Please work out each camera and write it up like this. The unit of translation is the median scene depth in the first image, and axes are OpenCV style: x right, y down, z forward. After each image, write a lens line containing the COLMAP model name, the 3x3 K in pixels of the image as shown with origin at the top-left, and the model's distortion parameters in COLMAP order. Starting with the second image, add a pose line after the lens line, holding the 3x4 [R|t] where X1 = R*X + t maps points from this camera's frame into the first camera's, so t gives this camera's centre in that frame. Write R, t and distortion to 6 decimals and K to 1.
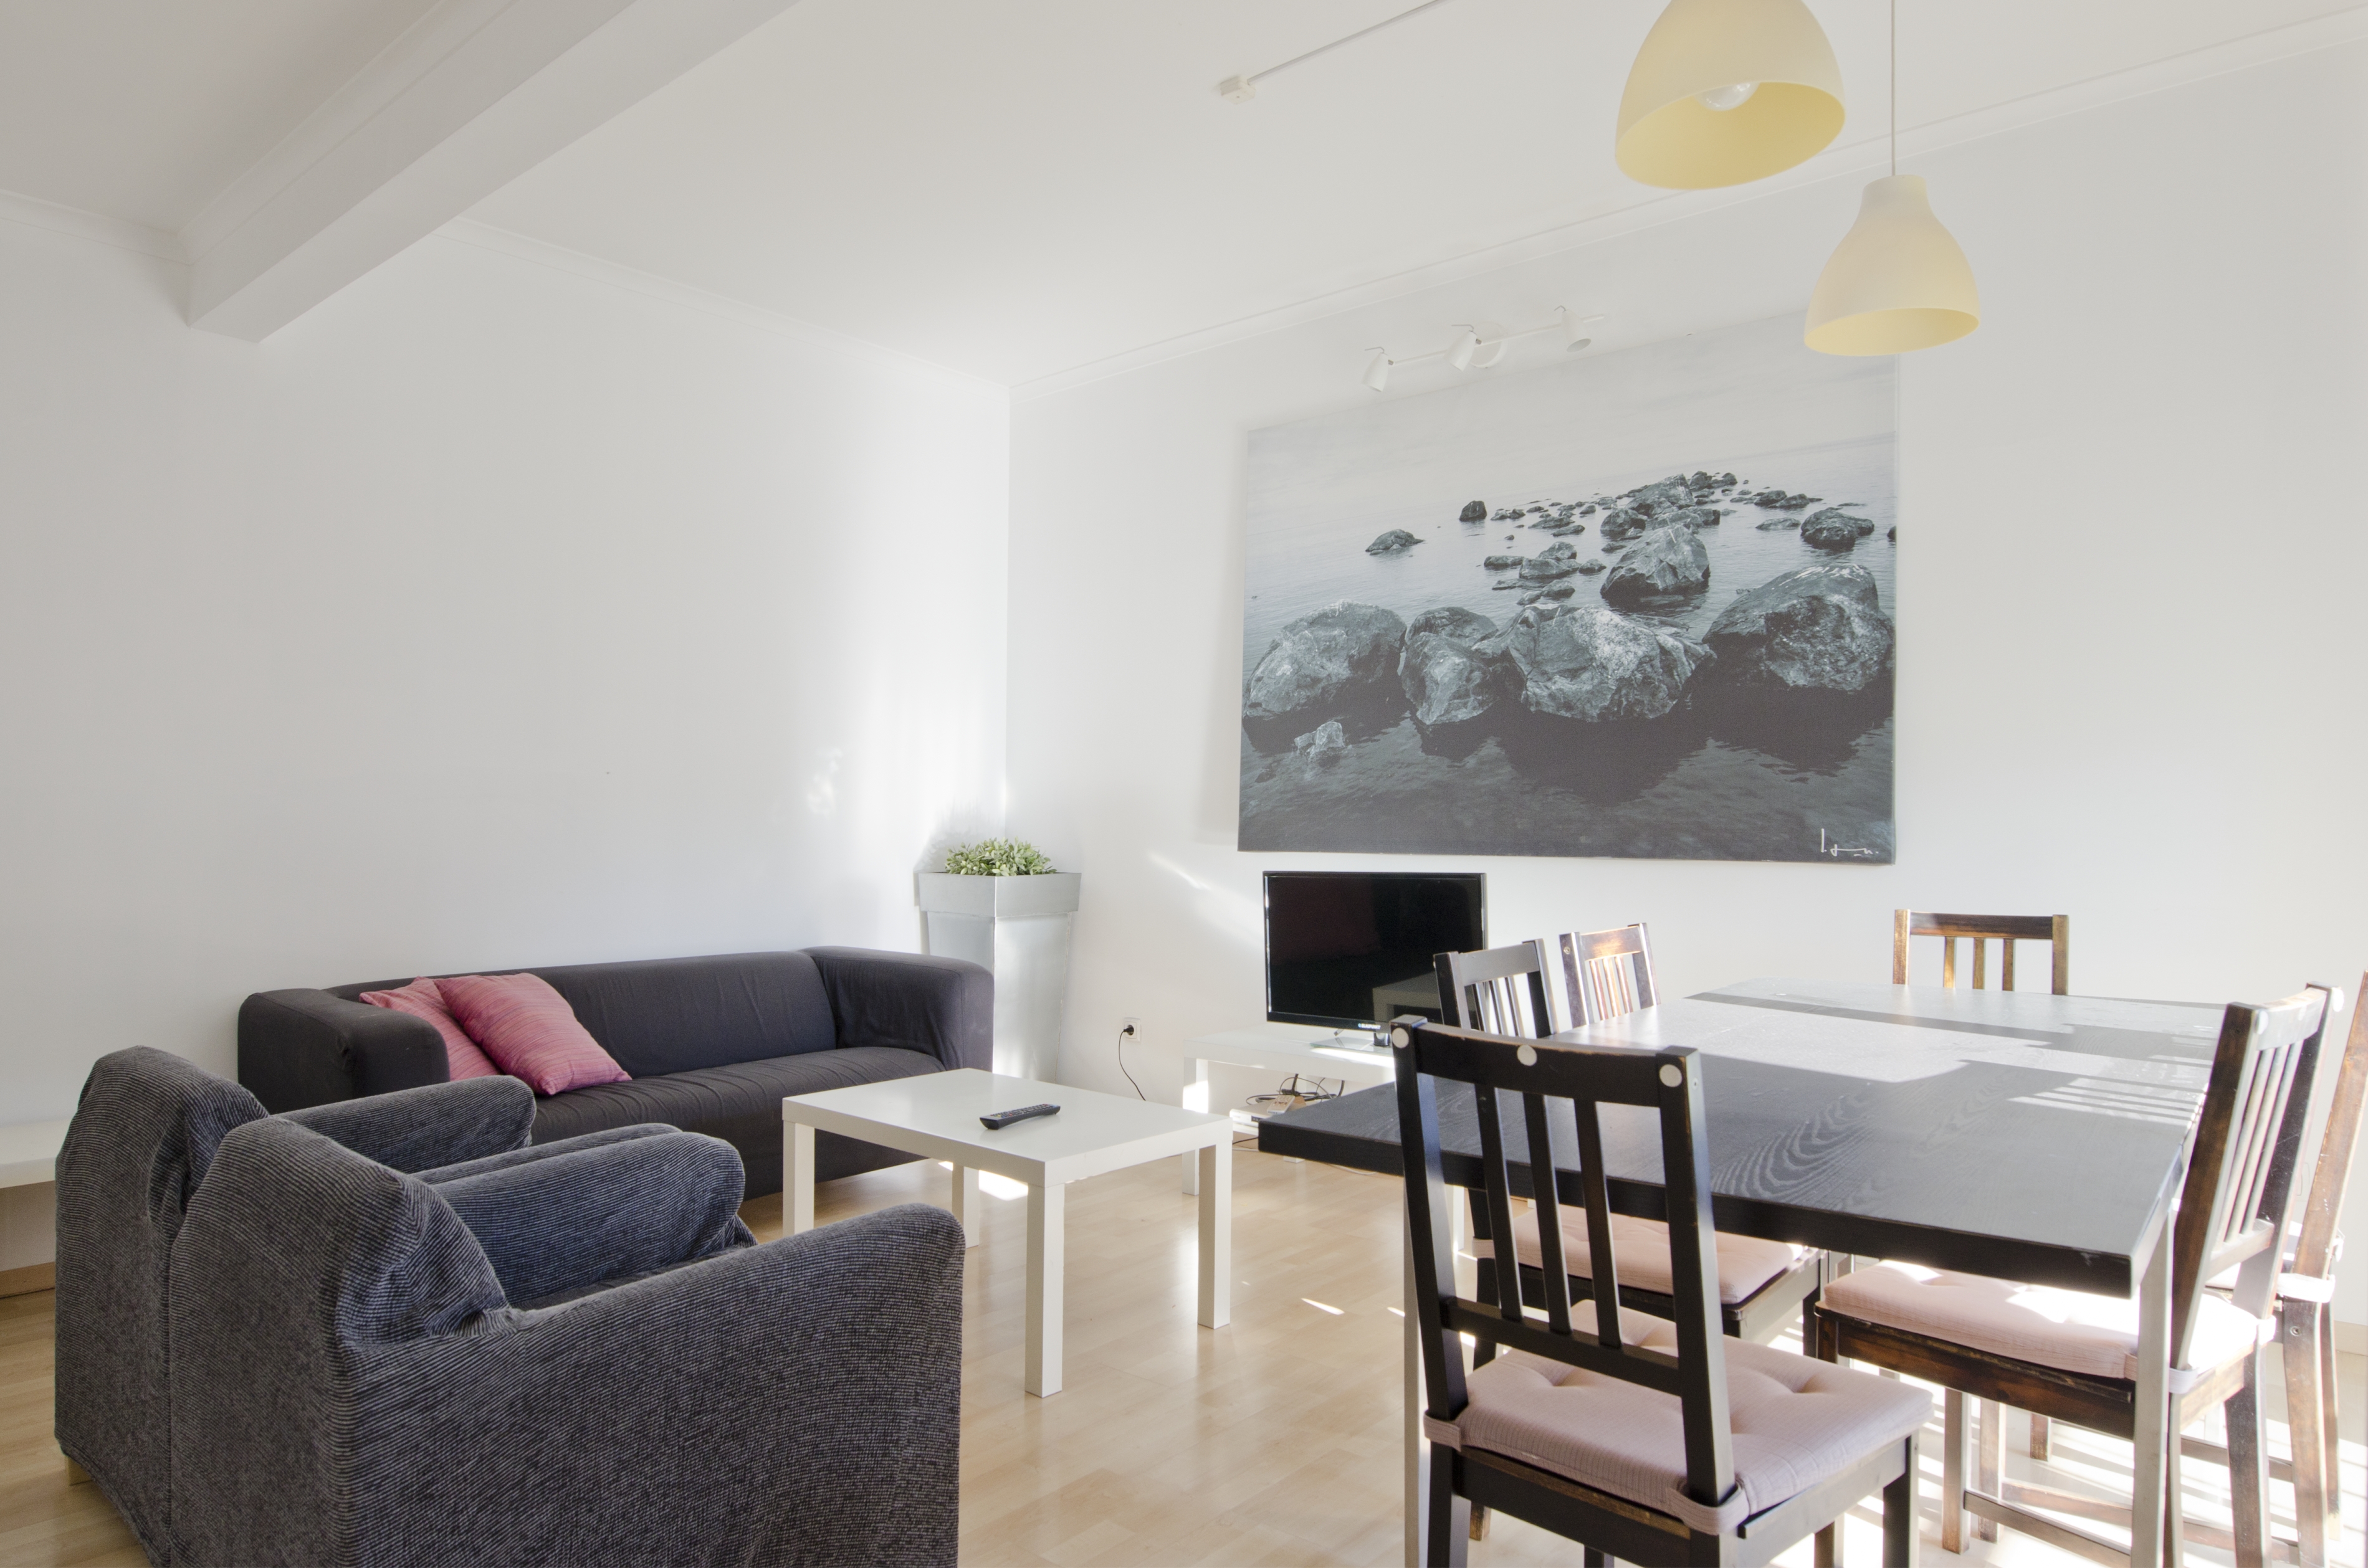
lens RADIAL K [[1444.8, 0, 1181.6], [0, 1444.8, 792.0], [0, 0, 1]] dist [-0.005388, -0.000120]
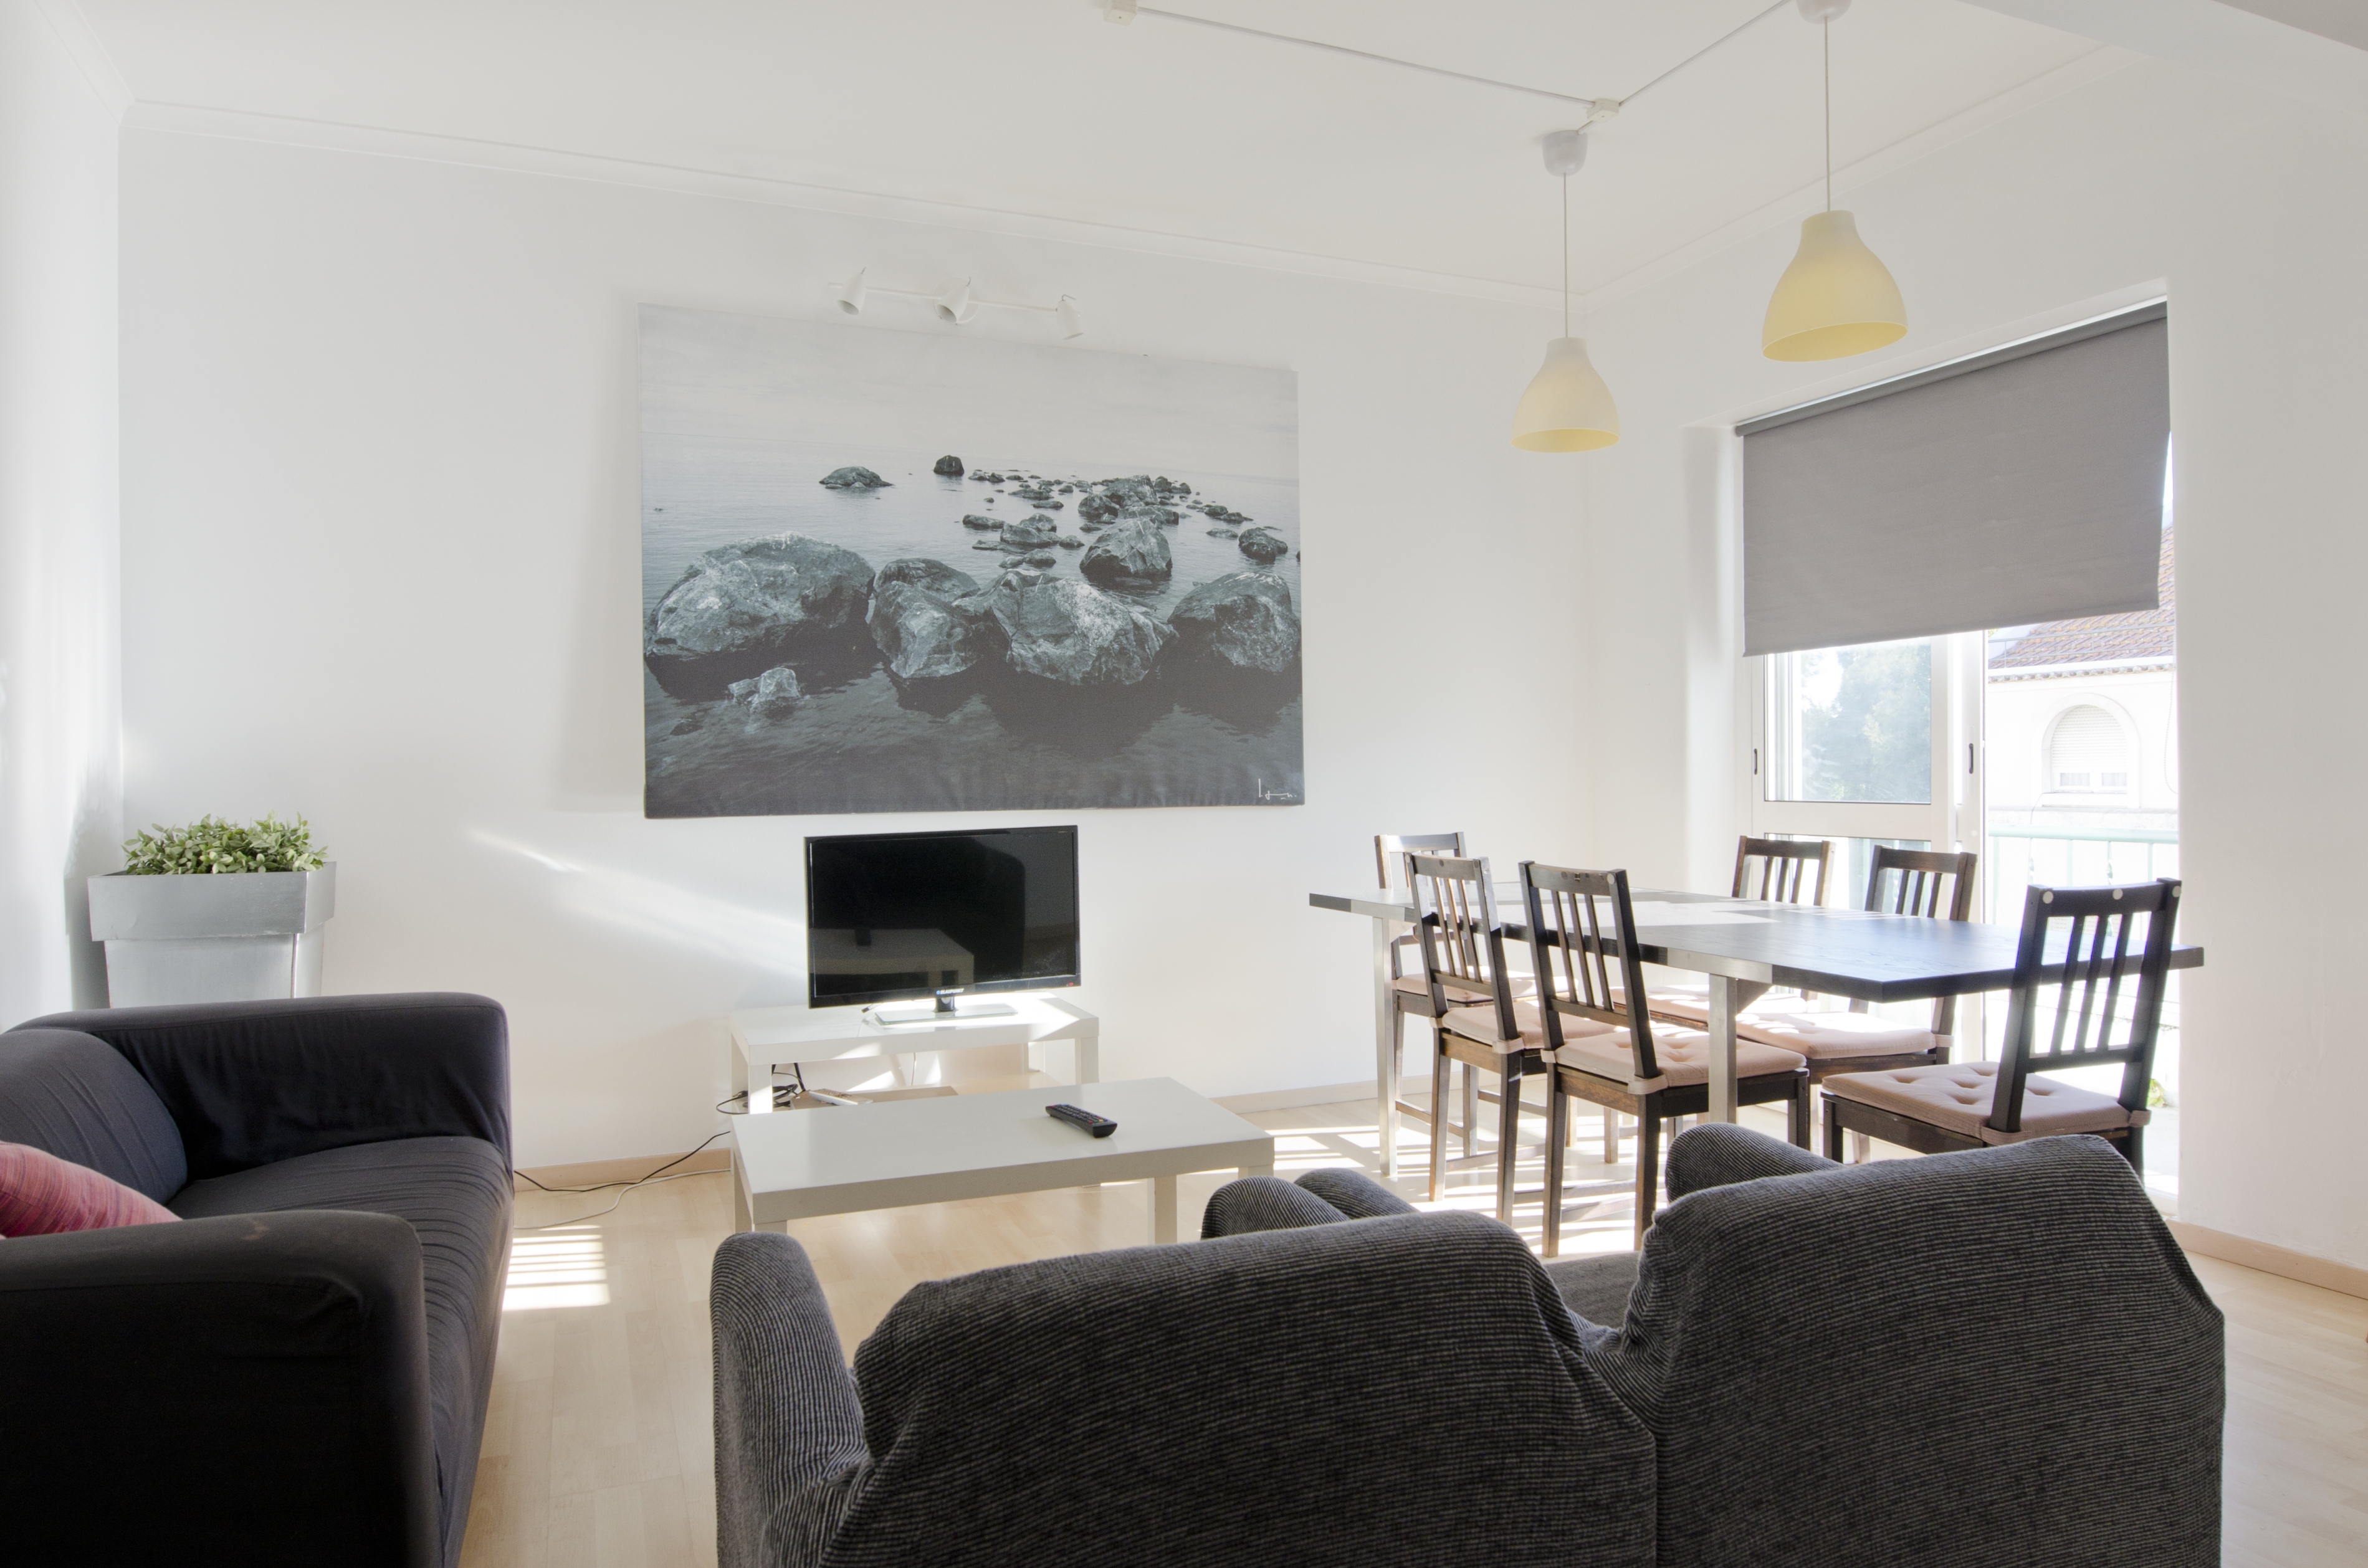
lens RADIAL K [[1444.8, 0, 1186.4], [0, 1444.8, 779.4], [0, 0, 1]] dist [-0.005388, -0.000120]
pose [[0.454493, -0.010926, 0.890683, -0.641921], [-0.002676, 0.999904, 0.013631, 0.007775], [-0.890746, -0.008579, 0.454420, 0.420713]]
